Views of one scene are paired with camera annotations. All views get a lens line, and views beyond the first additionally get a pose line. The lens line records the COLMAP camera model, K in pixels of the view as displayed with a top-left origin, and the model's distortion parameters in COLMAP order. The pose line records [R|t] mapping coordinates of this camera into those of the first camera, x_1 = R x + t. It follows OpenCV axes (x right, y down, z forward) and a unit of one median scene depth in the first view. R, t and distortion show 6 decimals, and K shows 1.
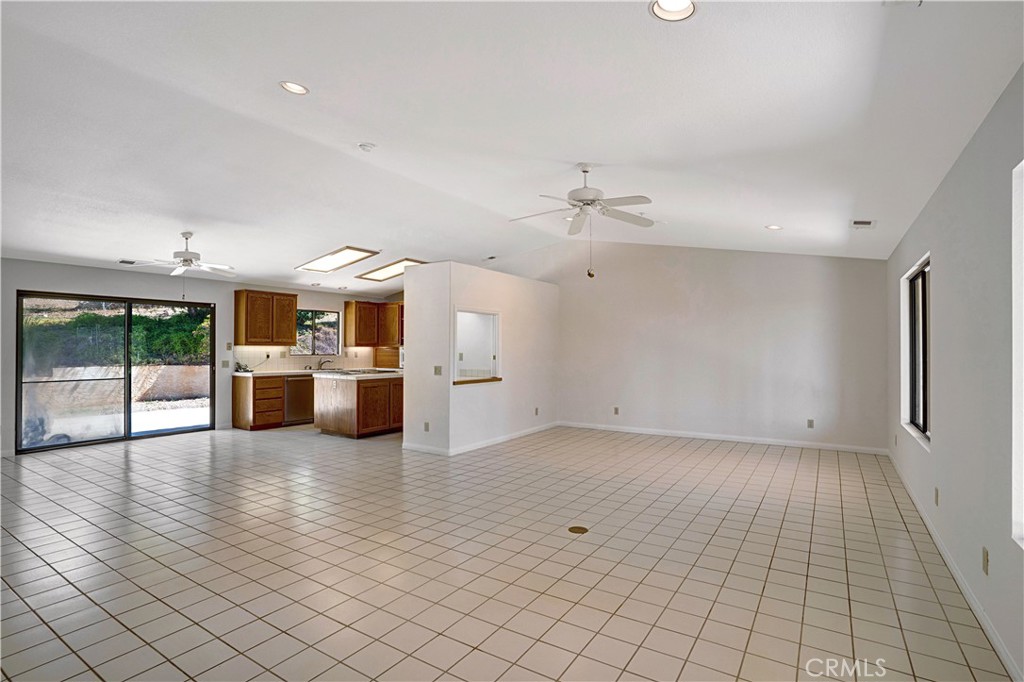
lens RADIAL K [[508.0, 0, 511.4], [0, 508.0, 343.7], [0, 0, 1]] dist [-0.049038, 0.015483]
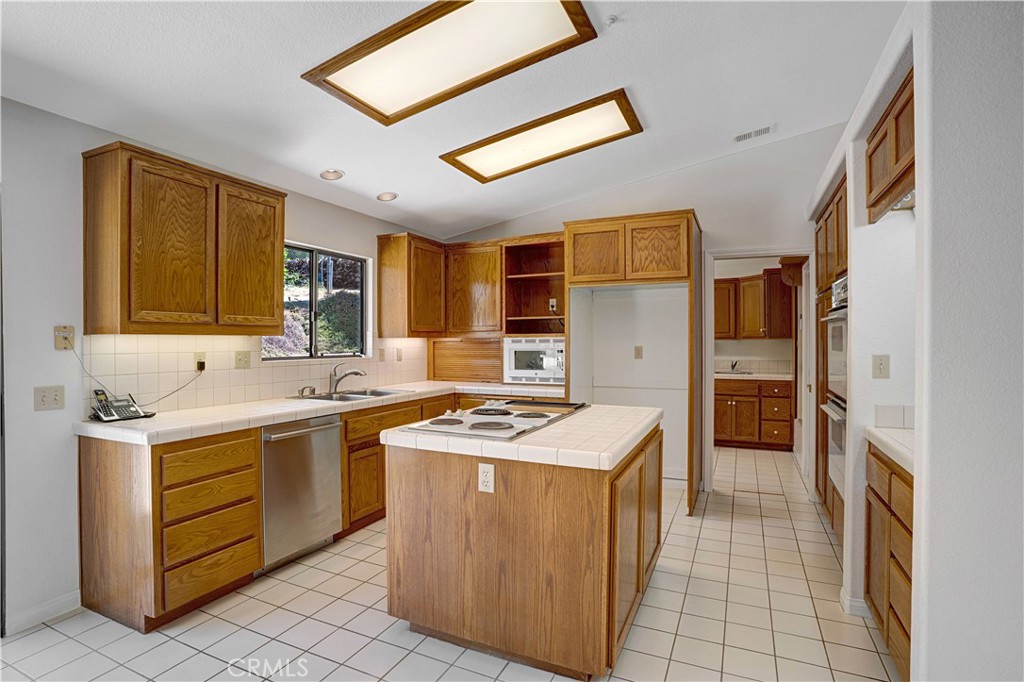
lens RADIAL K [[508.0, 0, 511.1], [0, 508.0, 342.4], [0, 0, 1]] dist [-0.049038, 0.015483]
pose [[0.991218, -0.003638, 0.132187, -0.338169], [0.001659, 0.999885, 0.015079, 0.004263], [-0.132227, -0.014727, 0.991110, 0.671744]]
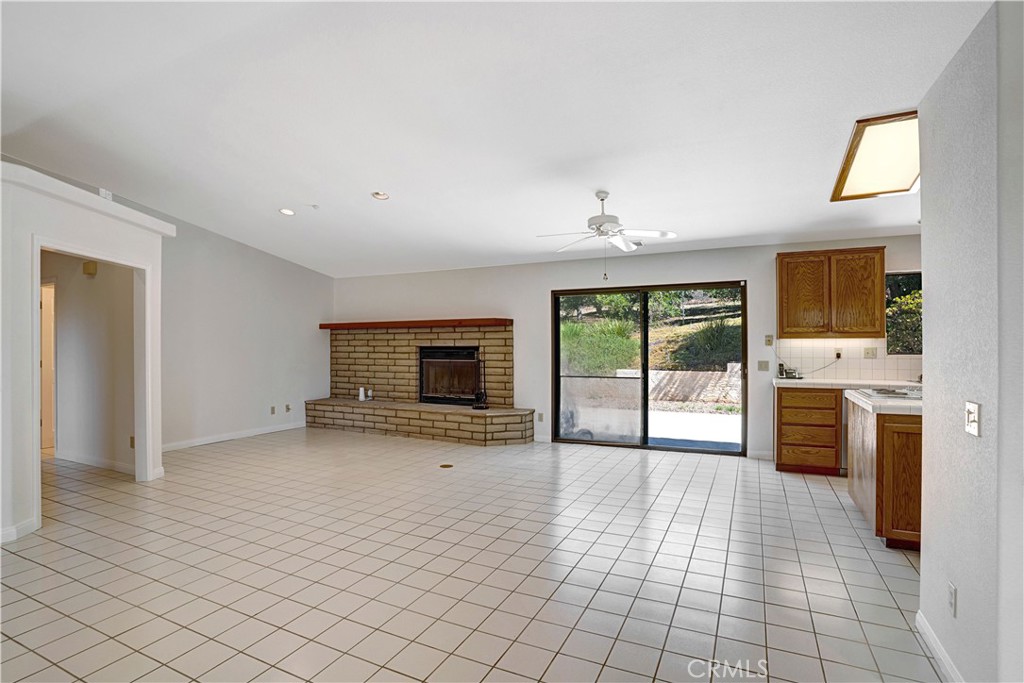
lens RADIAL K [[508.0, 0, 519.1], [0, 508.0, 338.3], [0, 0, 1]] dist [-0.049038, 0.015483]
pose [[0.134942, -0.014258, -0.990751, 0.070343], [0.012189, 0.999845, -0.012729, 0.007263], [0.990779, -0.010358, 0.135095, 0.564789]]
